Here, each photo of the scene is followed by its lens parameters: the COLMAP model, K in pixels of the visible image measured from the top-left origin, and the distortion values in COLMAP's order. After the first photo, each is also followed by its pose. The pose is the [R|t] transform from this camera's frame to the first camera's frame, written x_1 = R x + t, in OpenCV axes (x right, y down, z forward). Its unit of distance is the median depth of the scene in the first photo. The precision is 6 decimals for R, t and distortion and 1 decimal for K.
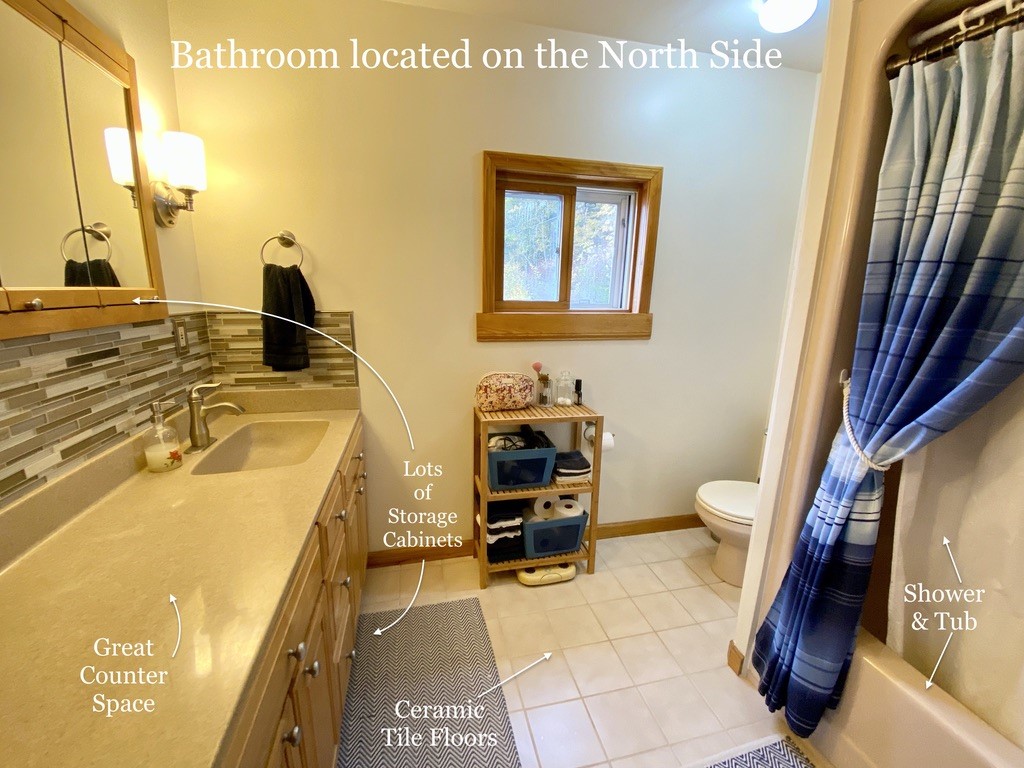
lens RADIAL K [[412.3, 0, 510.9], [0, 412.3, 382.0], [0, 0, 1]] dist [0.026056, -0.024903]
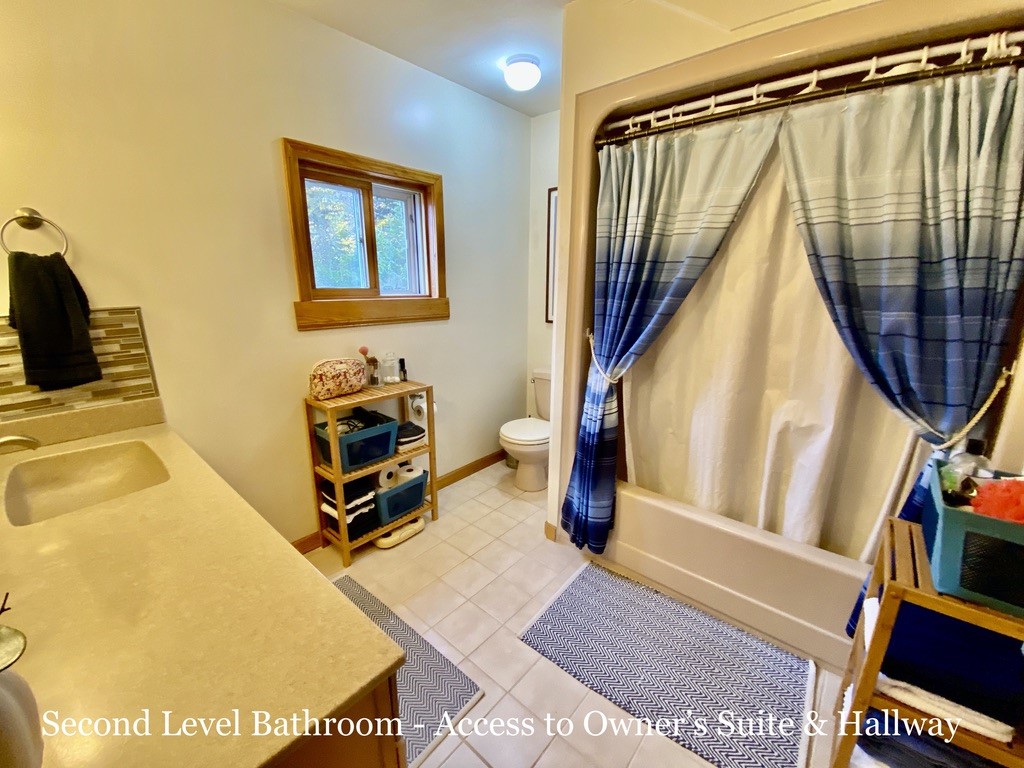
lens RADIAL K [[415.7, 0, 512.0], [0, 415.7, 384.0], [0, 0, 1]] dist [0.012908, -0.017469]
pose [[0.803740, -0.152293, 0.575160, -0.274828], [0.129975, 0.988280, 0.080051, 0.011780], [-0.580611, 0.010416, 0.814115, -0.104142]]
